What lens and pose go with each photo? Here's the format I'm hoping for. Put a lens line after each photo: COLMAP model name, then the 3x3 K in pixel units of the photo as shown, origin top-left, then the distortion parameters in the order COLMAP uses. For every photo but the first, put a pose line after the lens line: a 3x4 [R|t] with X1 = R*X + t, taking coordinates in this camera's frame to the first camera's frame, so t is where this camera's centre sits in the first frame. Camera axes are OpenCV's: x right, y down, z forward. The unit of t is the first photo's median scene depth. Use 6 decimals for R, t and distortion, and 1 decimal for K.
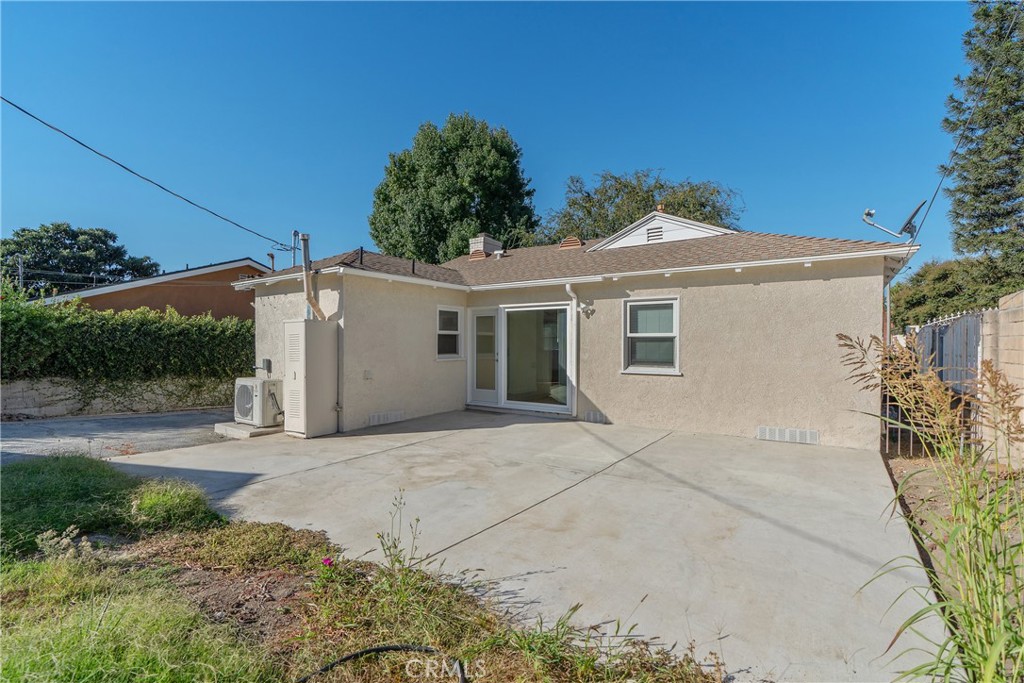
lens RADIAL K [[459.6, 0, 514.1], [0, 459.6, 346.4], [0, 0, 1]] dist [0.000178, 0.000766]
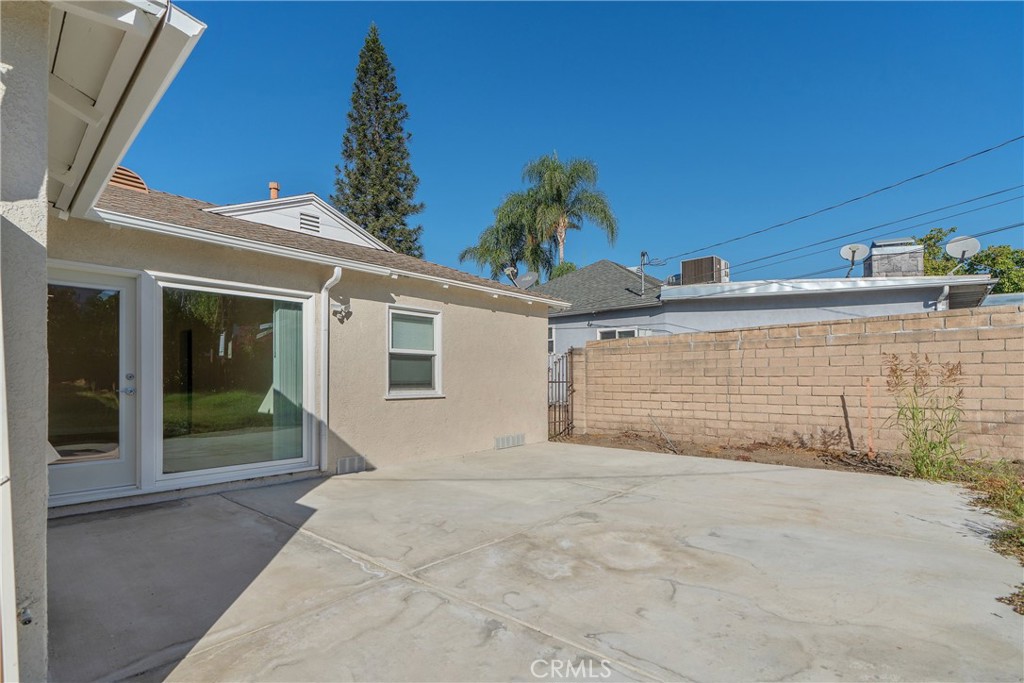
lens RADIAL K [[459.6, 0, 531.9], [0, 459.6, 372.9], [0, 0, 1]] dist [0.000178, 0.000766]
pose [[0.159490, 0.009673, 0.987152, -0.495303], [0.008802, 0.999898, -0.011220, 0.024908], [-0.987160, 0.010478, 0.159388, 0.643352]]
